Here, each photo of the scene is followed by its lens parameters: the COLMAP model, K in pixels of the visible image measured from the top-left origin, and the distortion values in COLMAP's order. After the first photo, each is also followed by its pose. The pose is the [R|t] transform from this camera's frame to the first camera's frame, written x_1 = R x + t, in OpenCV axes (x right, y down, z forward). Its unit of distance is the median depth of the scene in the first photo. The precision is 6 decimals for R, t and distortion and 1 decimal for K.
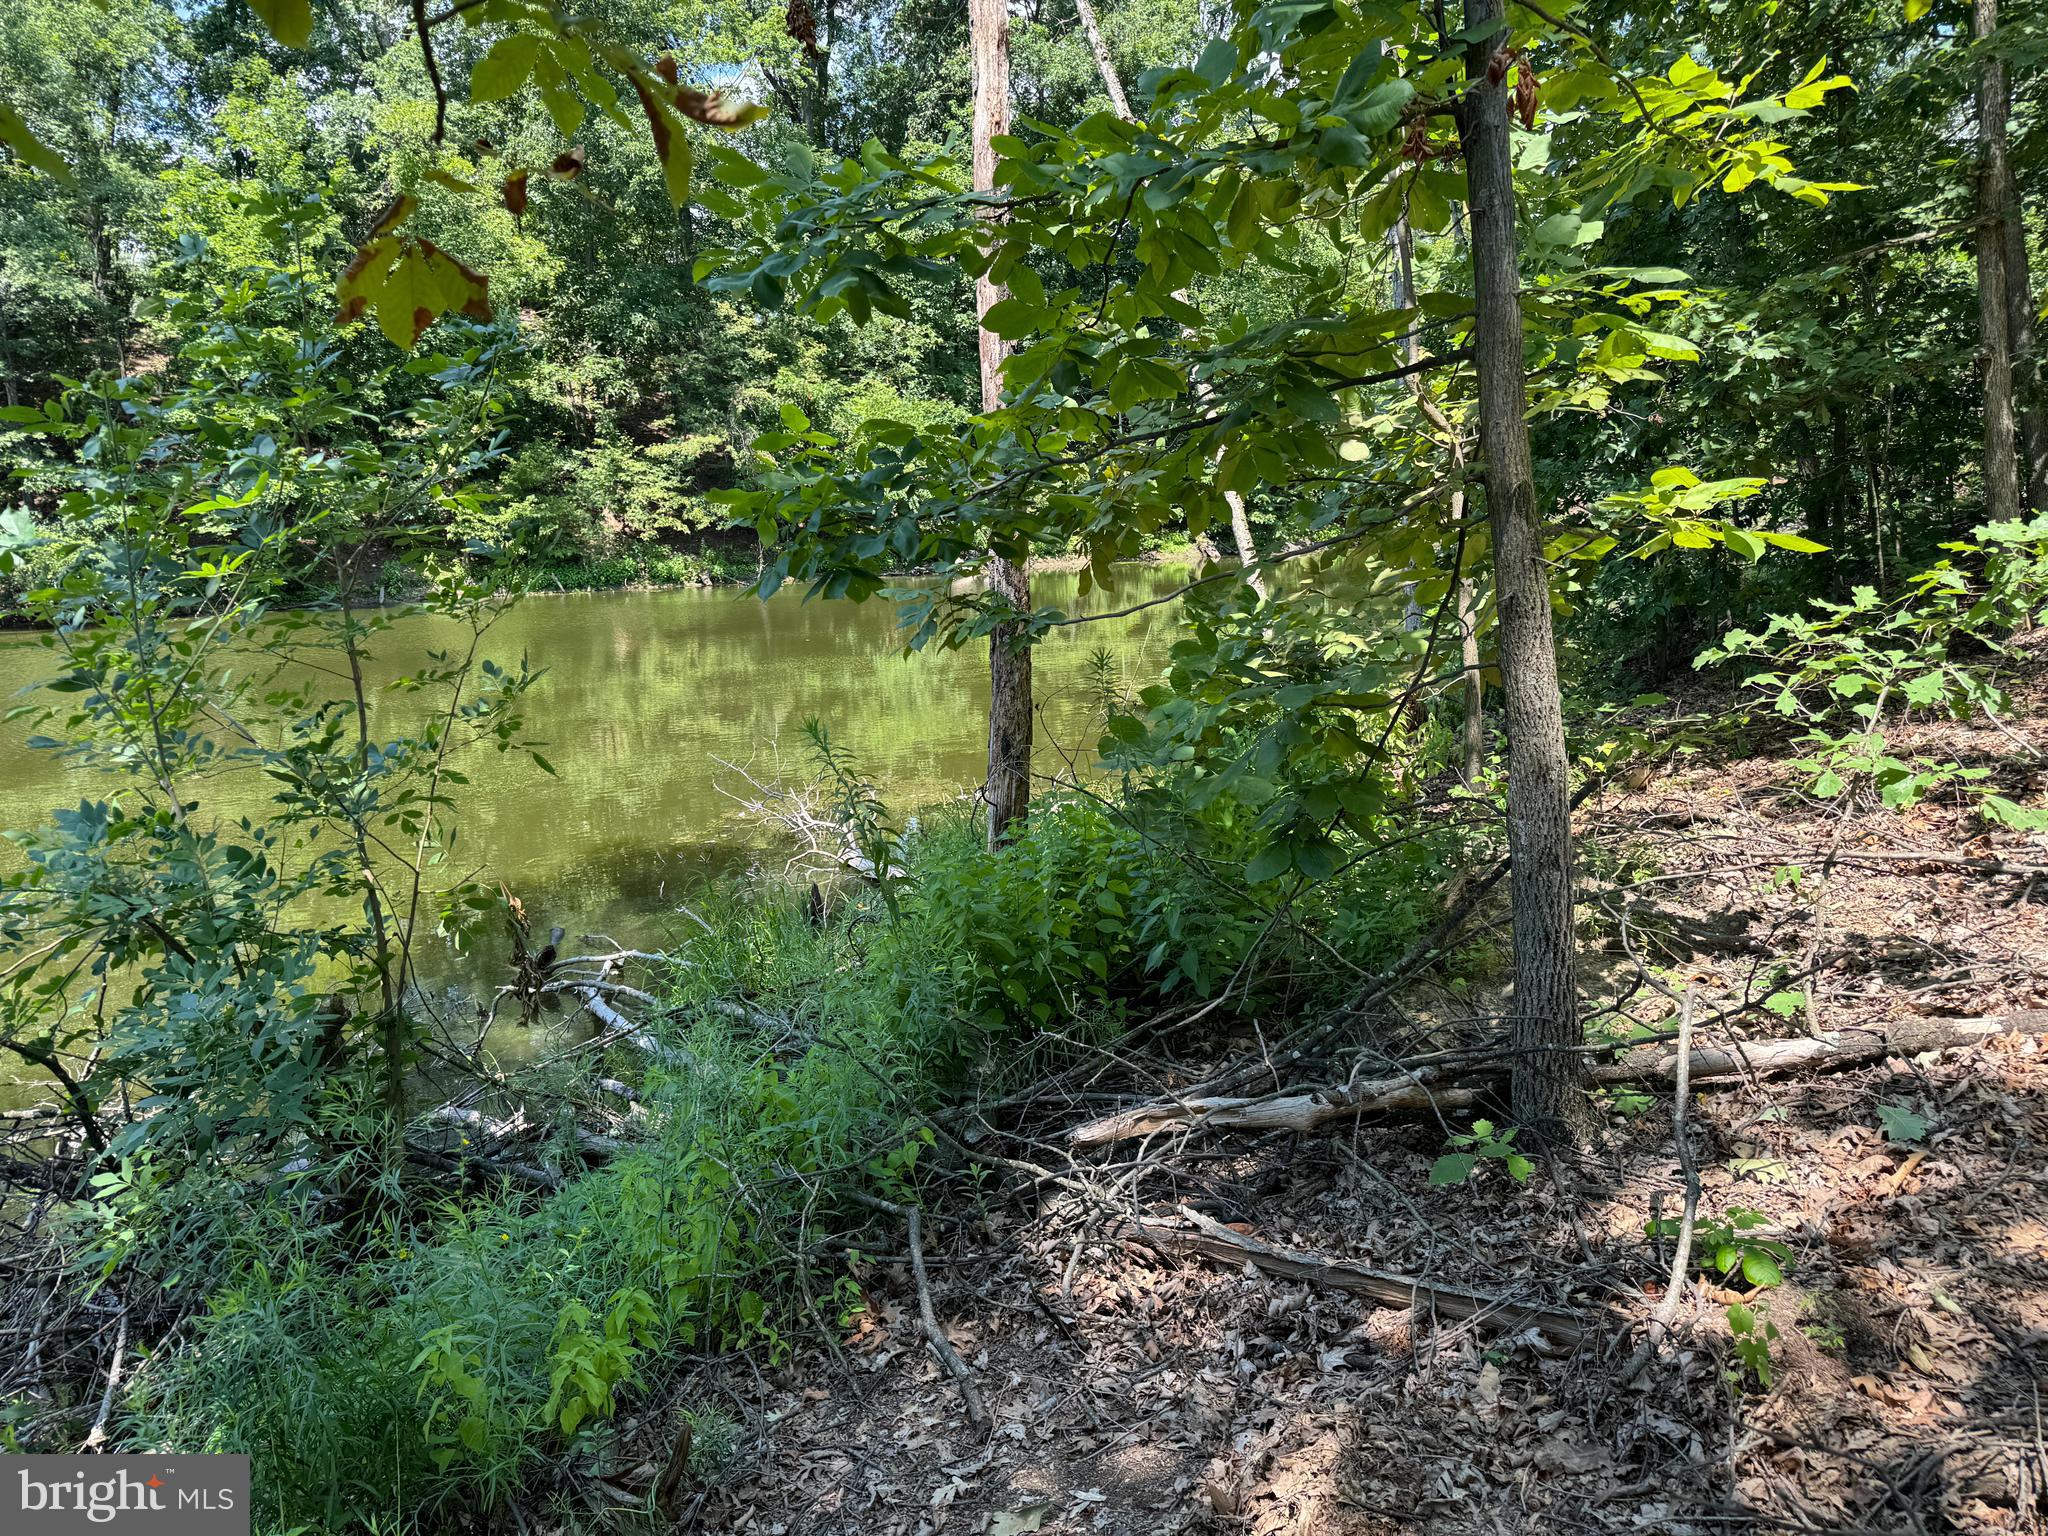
lens RADIAL K [[1394.6, 0, 1020.5], [0, 1394.6, 768.6], [0, 0, 1]] dist [0.031093, -0.029612]
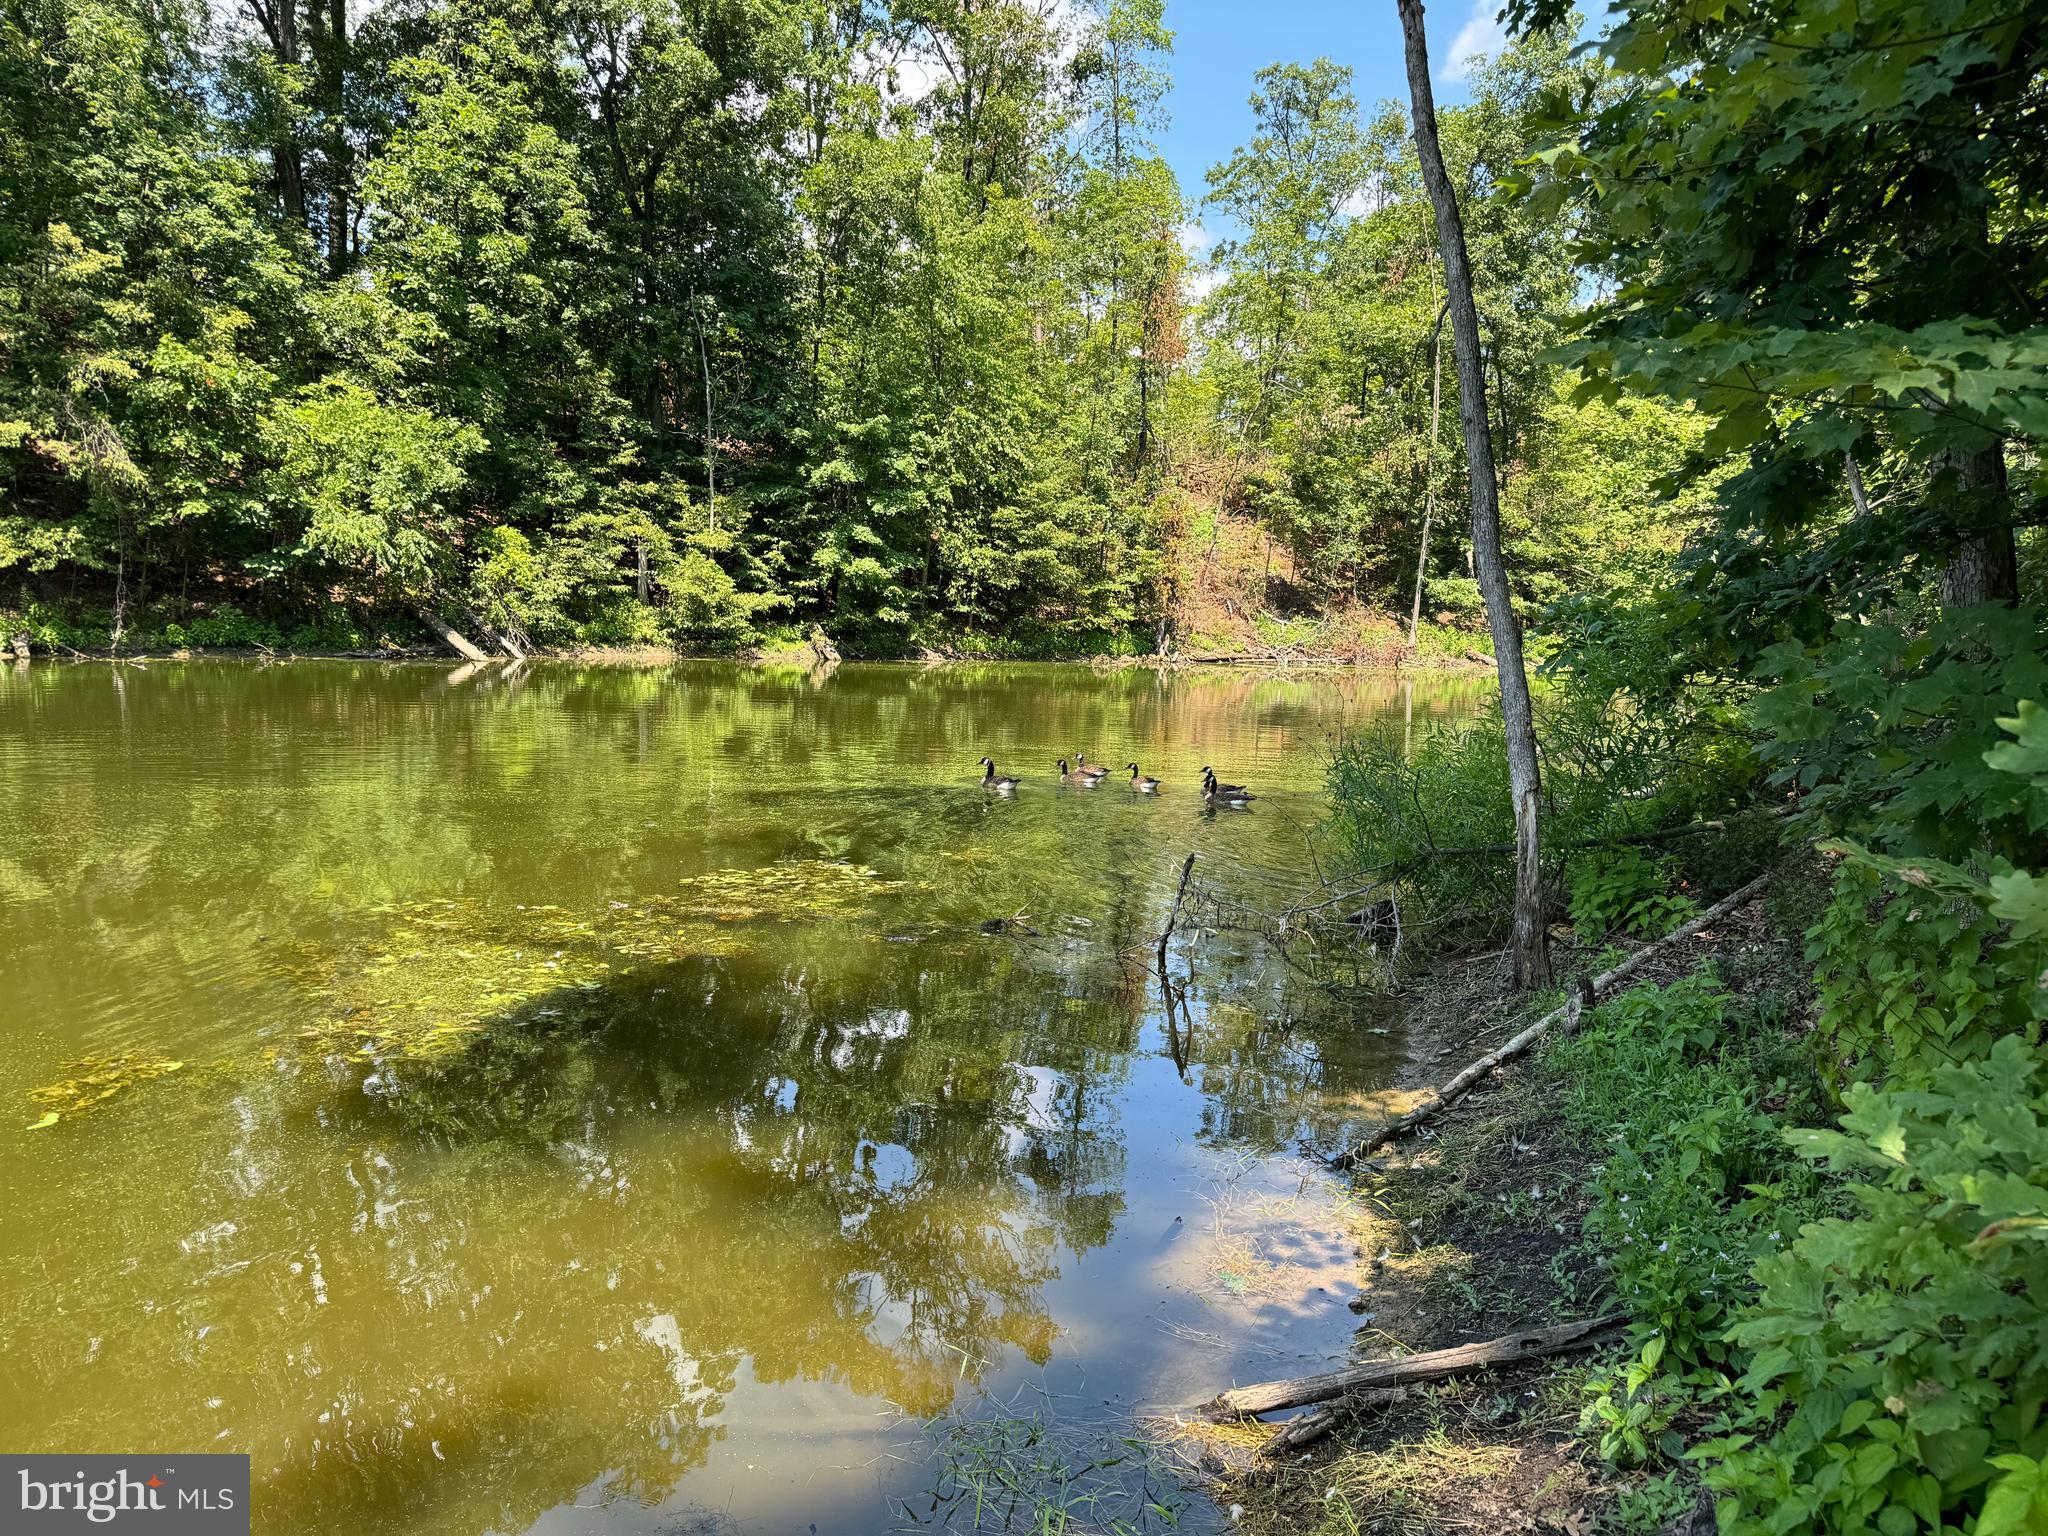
lens RADIAL K [[1394.6, 0, 1034.2], [0, 1394.6, 782.5], [0, 0, 1]] dist [0.031093, -0.029612]
pose [[0.966702, 0.028839, 0.254273, 0.057594], [-0.011533, 0.997530, -0.069289, -0.032240], [-0.255643, 0.064049, 0.964647, 0.245308]]
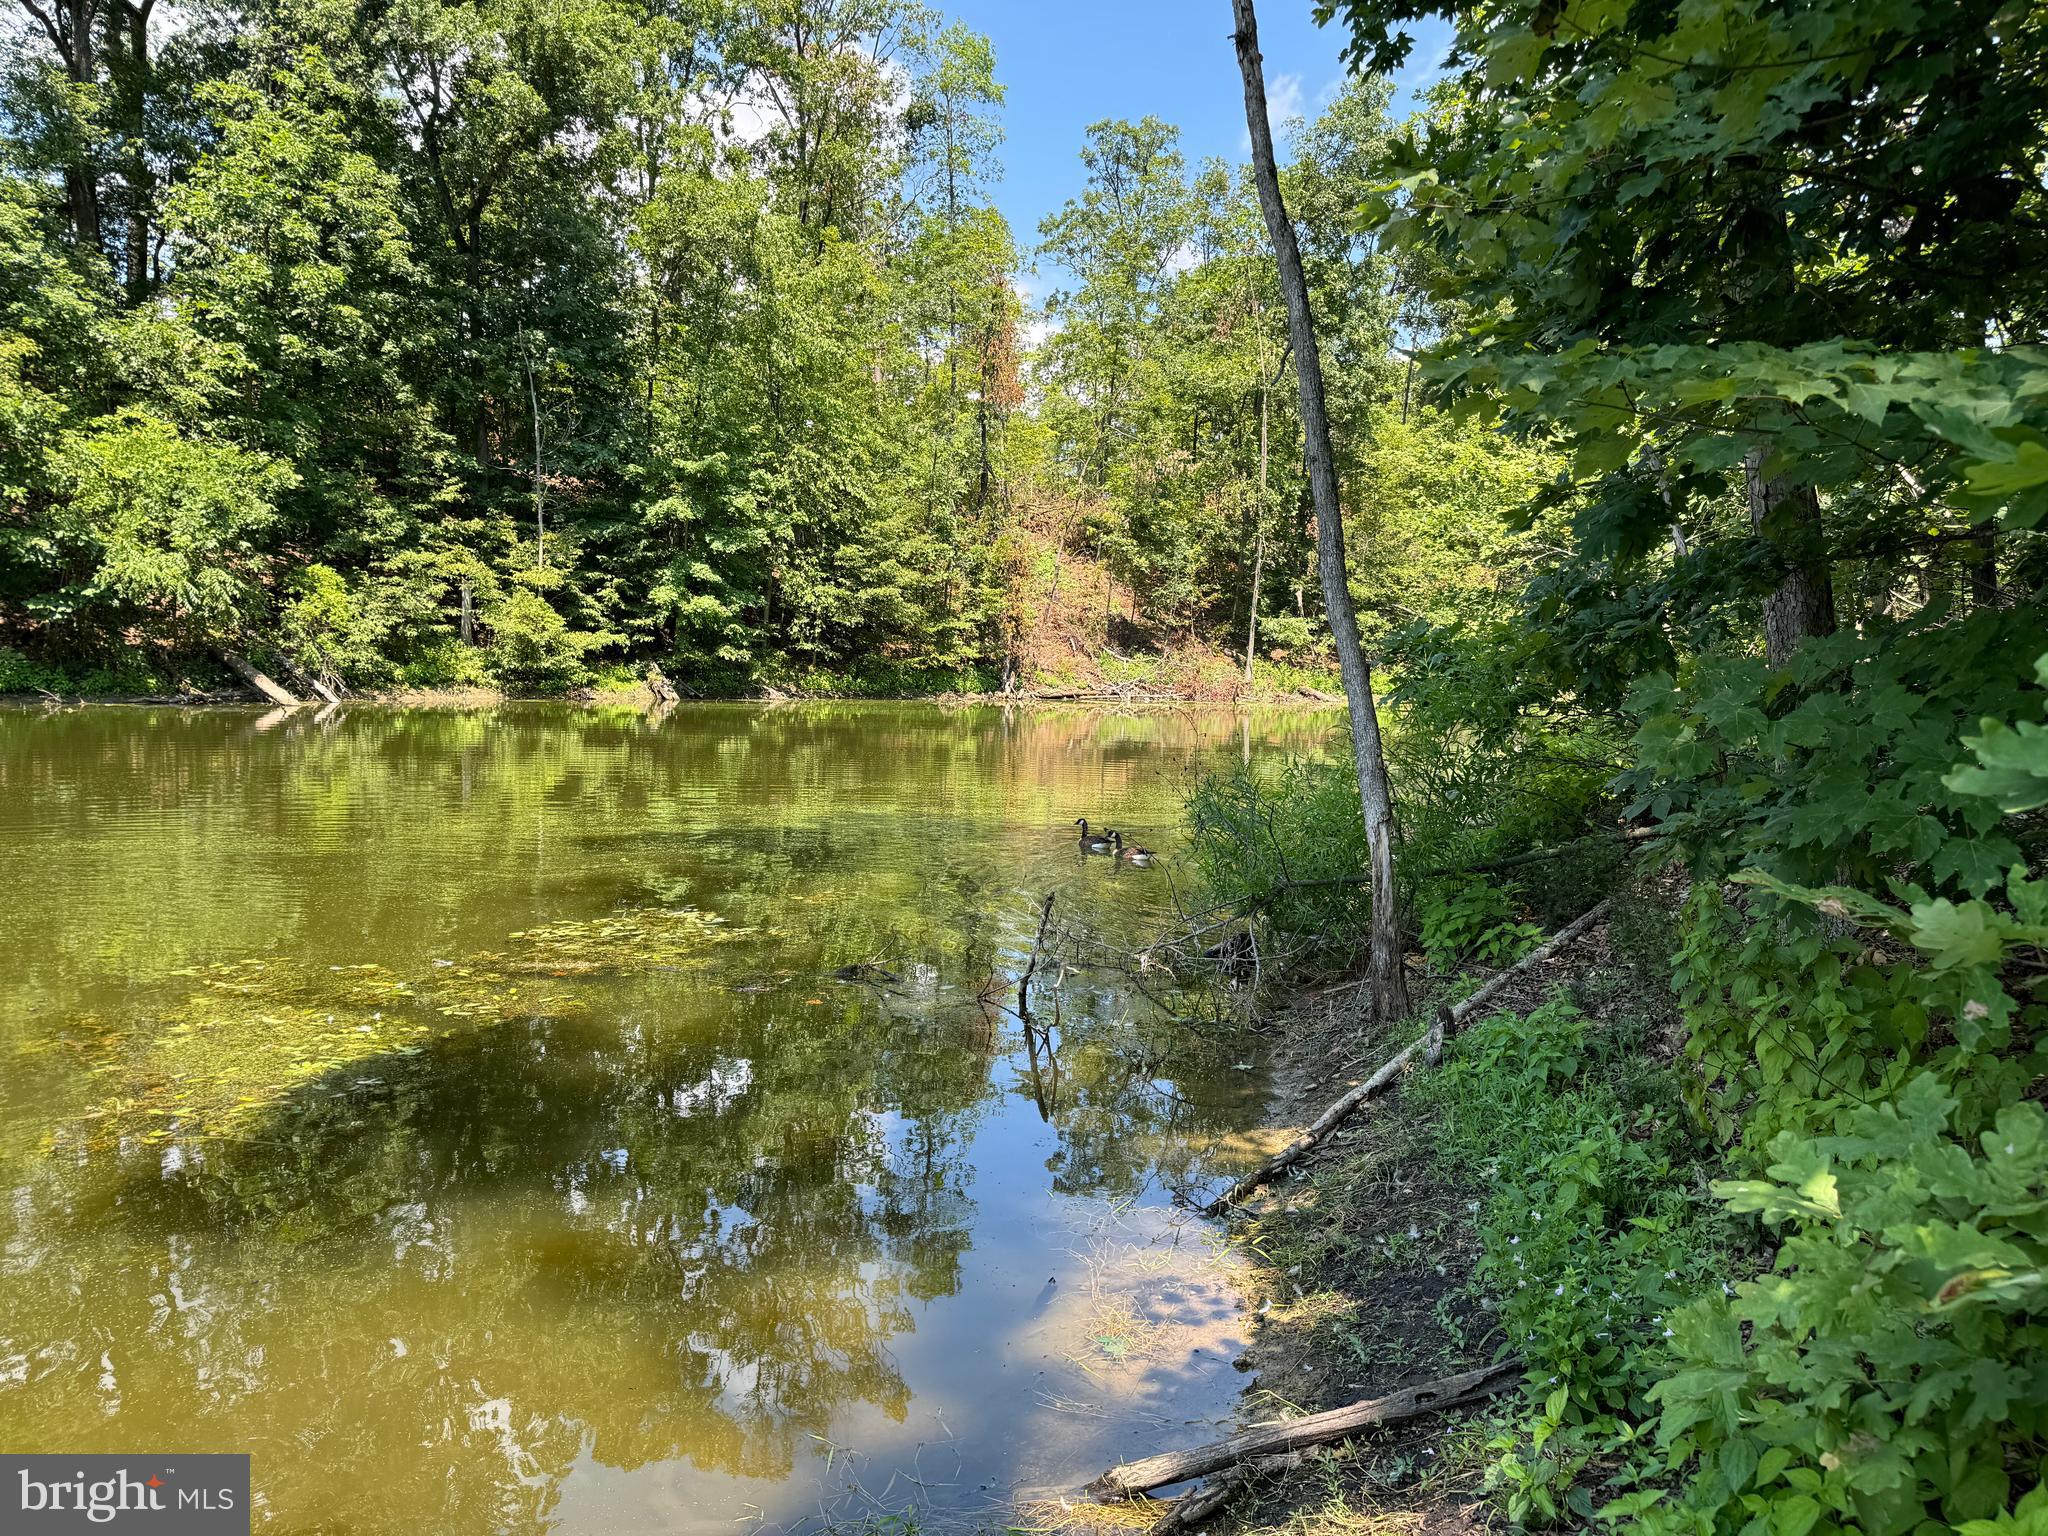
lens RADIAL K [[1394.6, 0, 1022.1], [0, 1394.6, 766.3], [0, 0, 1]] dist [0.031093, -0.029612]
pose [[0.935955, 0.025648, 0.351183, 0.057705], [0.013527, 0.993988, -0.108646, -0.032393], [-0.351859, 0.106438, 0.929982, 0.248706]]
